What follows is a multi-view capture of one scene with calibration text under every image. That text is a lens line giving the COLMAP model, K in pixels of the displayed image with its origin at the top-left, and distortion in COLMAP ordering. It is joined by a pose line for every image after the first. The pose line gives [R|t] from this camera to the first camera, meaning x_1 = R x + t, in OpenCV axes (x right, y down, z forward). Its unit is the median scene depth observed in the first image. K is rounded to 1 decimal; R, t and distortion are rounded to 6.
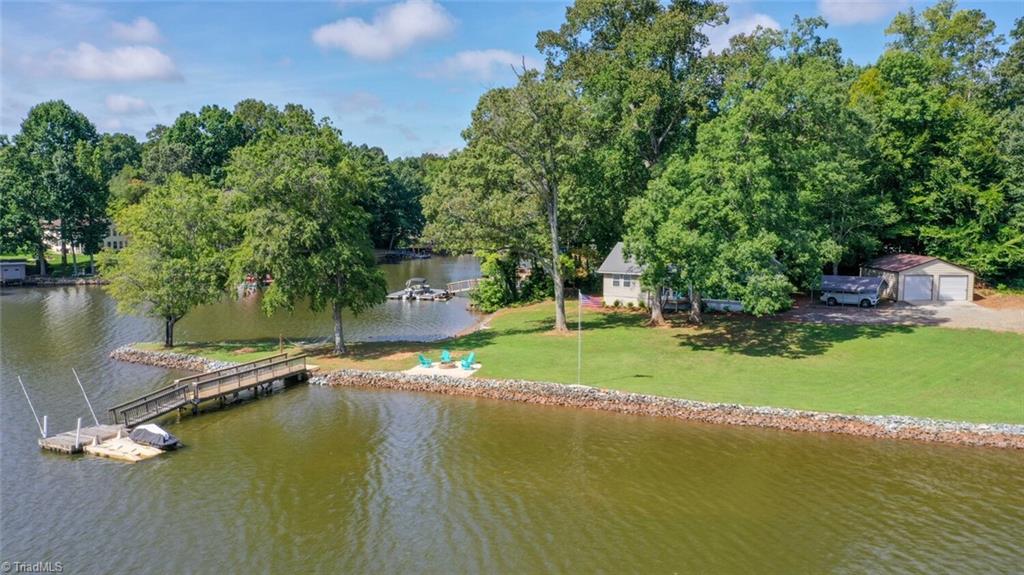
lens RADIAL K [[798.4, 0, 513.6], [0, 798.4, 289.9], [0, 0, 1]] dist [-0.012321, -0.005039]
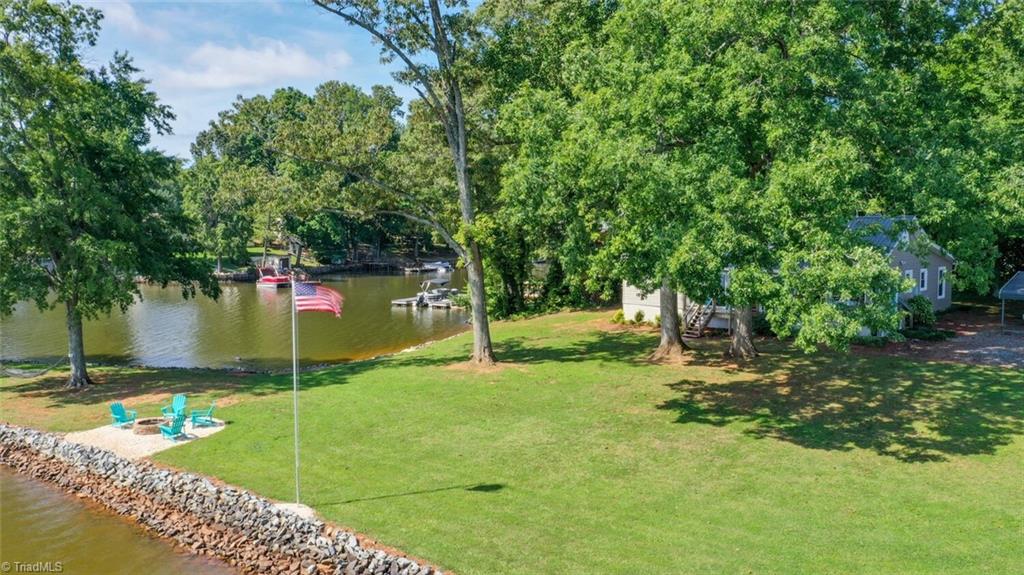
lens RADIAL K [[798.4, 0, 510.6], [0, 798.4, 283.1], [0, 0, 1]] dist [-0.012321, -0.005039]
pose [[0.967979, 0.016504, -0.250487, 0.239424], [-0.023468, 0.999416, -0.024839, 0.010847], [0.249931, 0.029922, 0.967801, 0.525742]]
